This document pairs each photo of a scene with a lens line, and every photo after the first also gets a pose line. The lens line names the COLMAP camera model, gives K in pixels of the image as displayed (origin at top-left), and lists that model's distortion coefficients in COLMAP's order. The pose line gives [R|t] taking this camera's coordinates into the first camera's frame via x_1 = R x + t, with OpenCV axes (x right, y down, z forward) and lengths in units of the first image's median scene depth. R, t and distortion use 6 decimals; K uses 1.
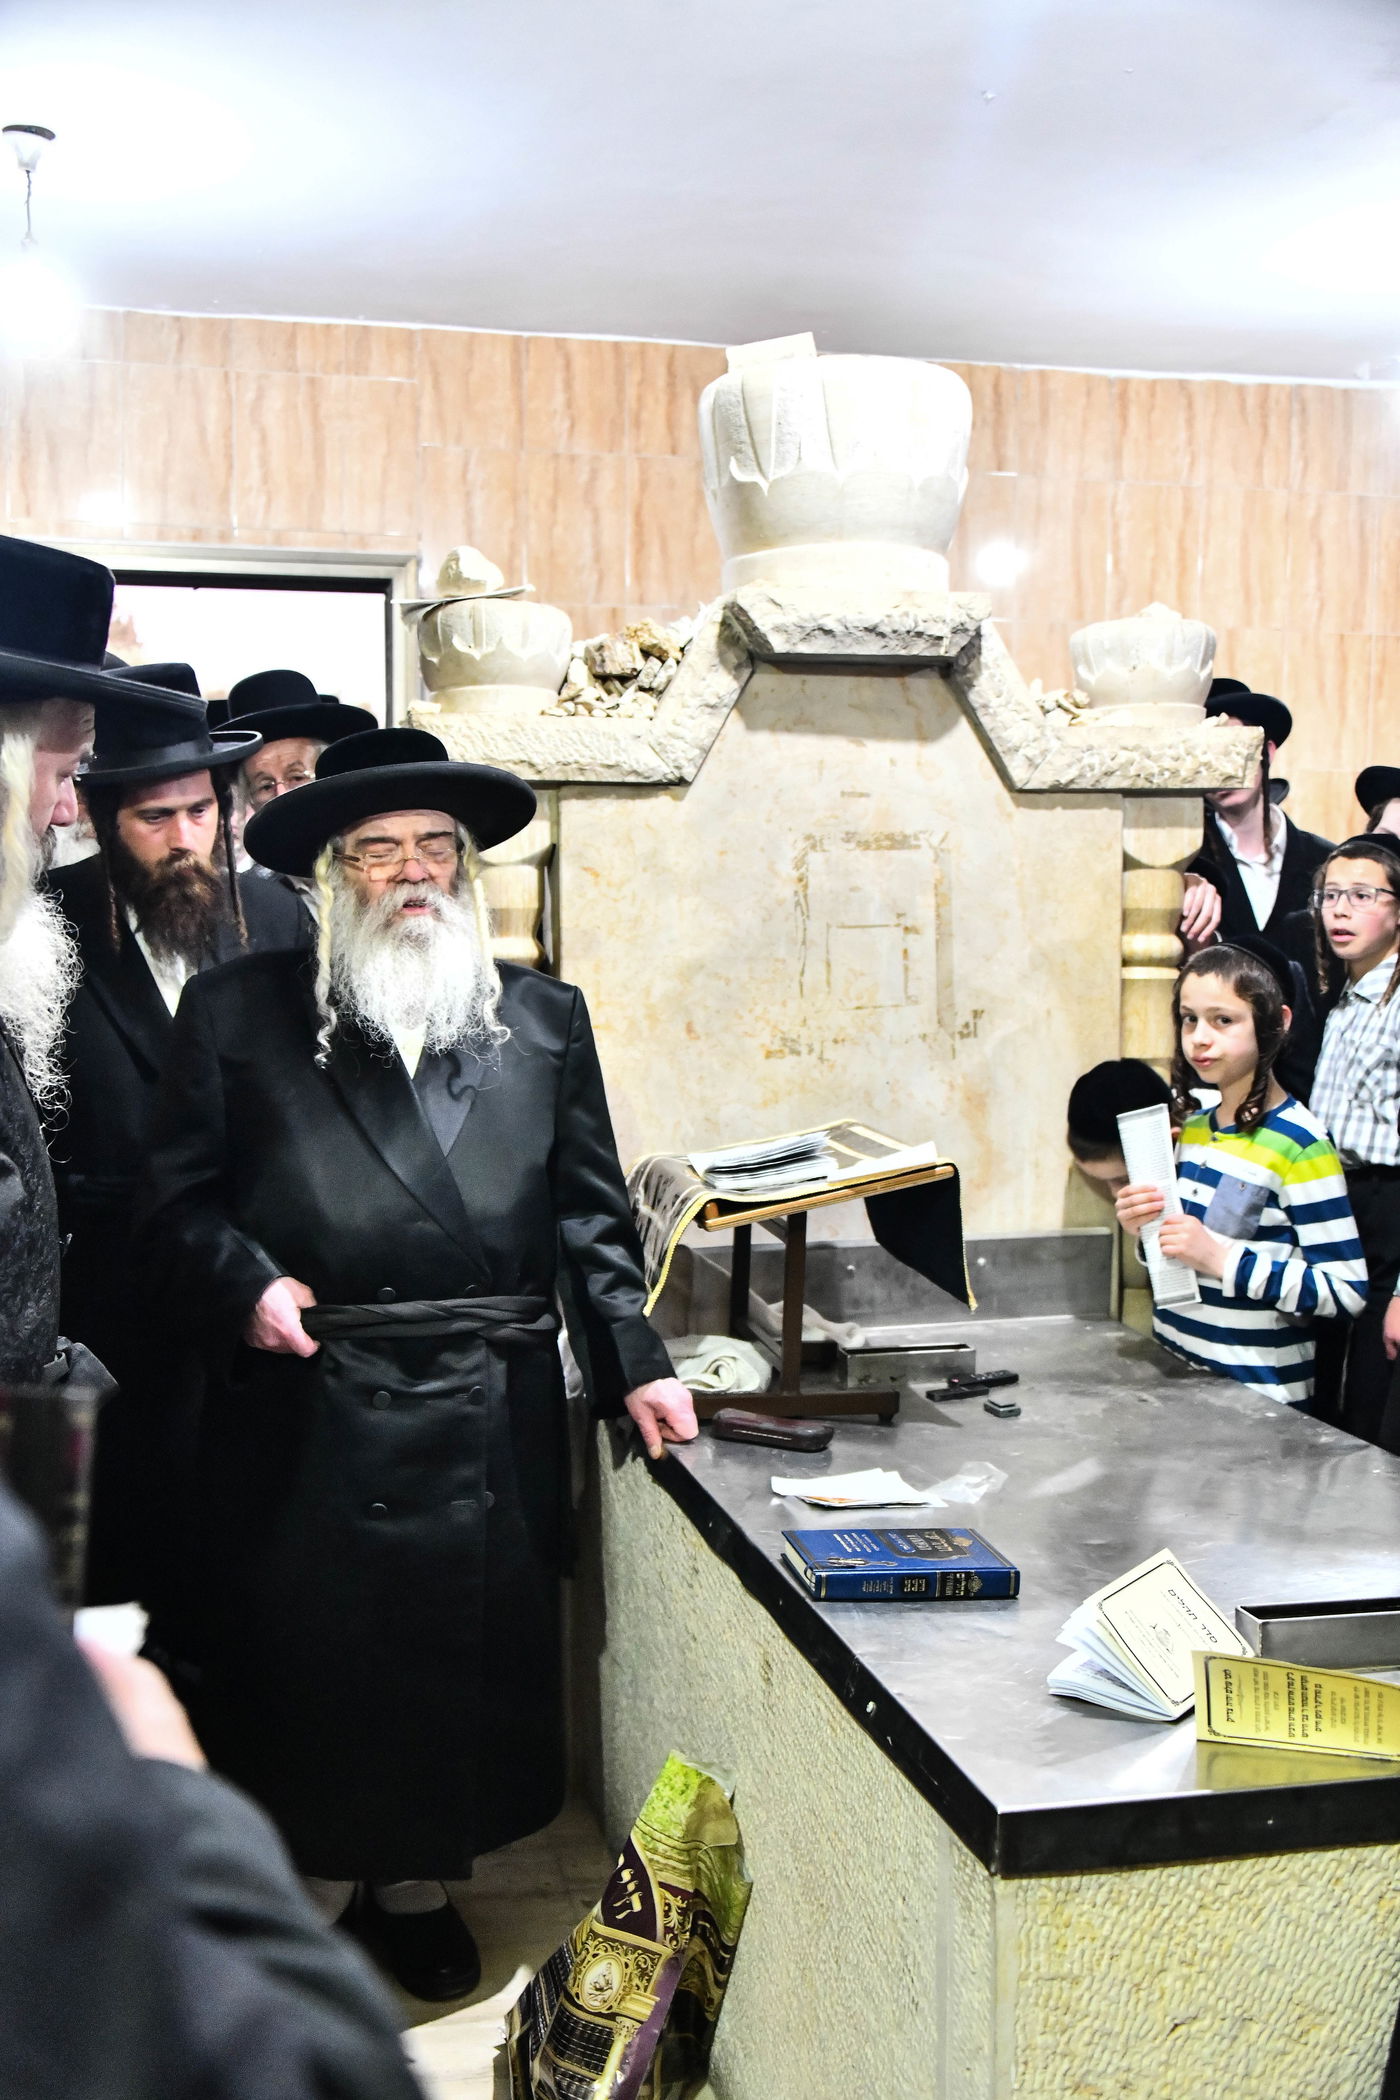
lens RADIAL K [[2122.9, 0, 643.5], [0, 2122.9, 1051.0], [0, 0, 1]] dist [-0.015379, -0.005437]
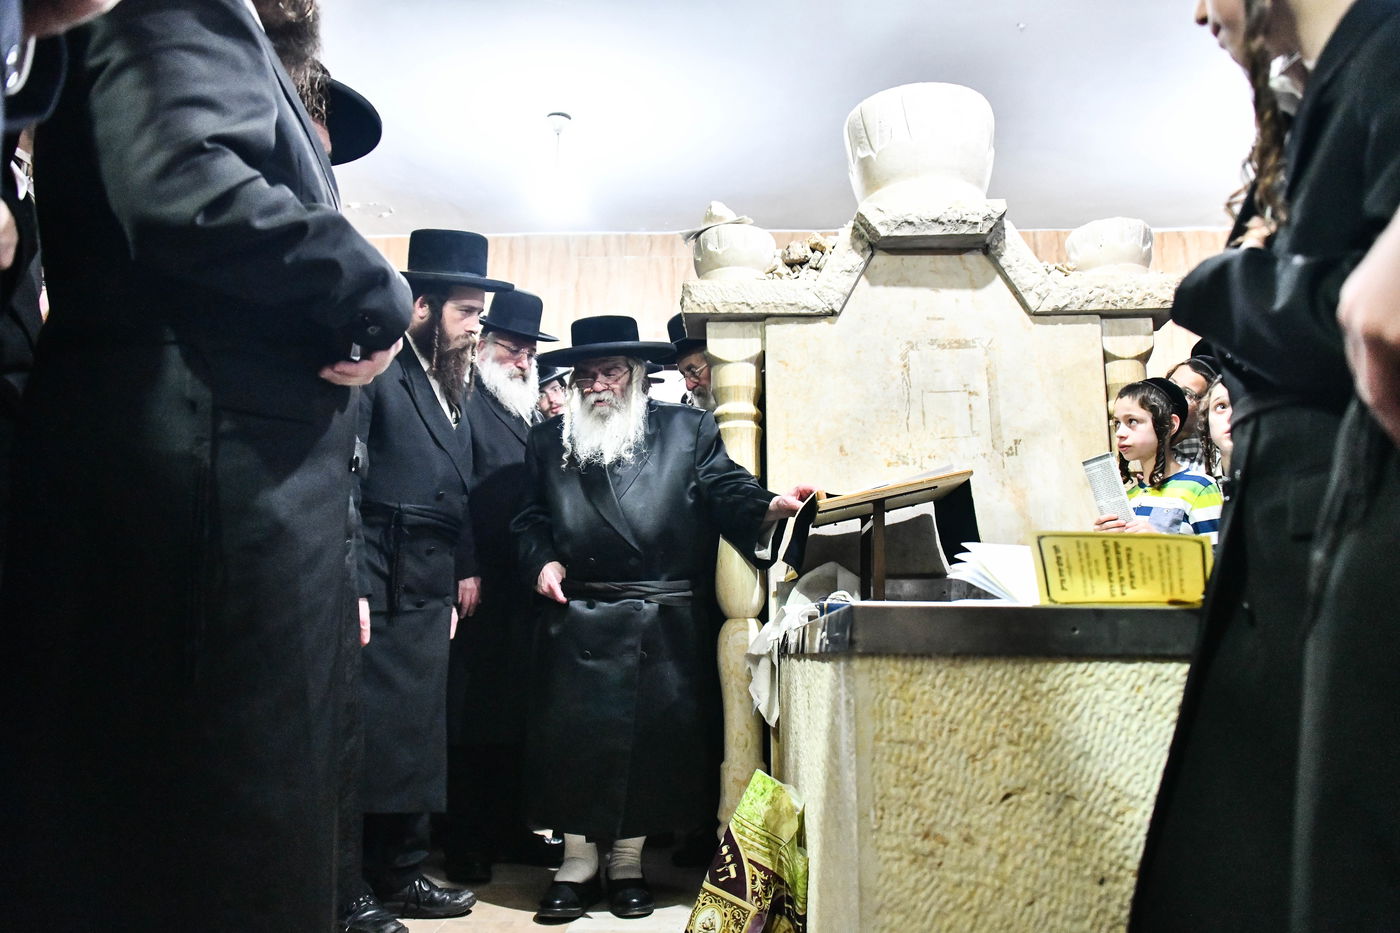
lens RADIAL K [[1055.3, 0, 702.4], [0, 1055.3, 499.0], [0, 0, 1]] dist [-0.041465, -0.014564]
pose [[0.967730, -0.036777, -0.249291, 0.171561], [-0.022490, 0.972740, -0.230807, 0.316304], [0.250983, 0.228966, 0.940522, 0.229374]]
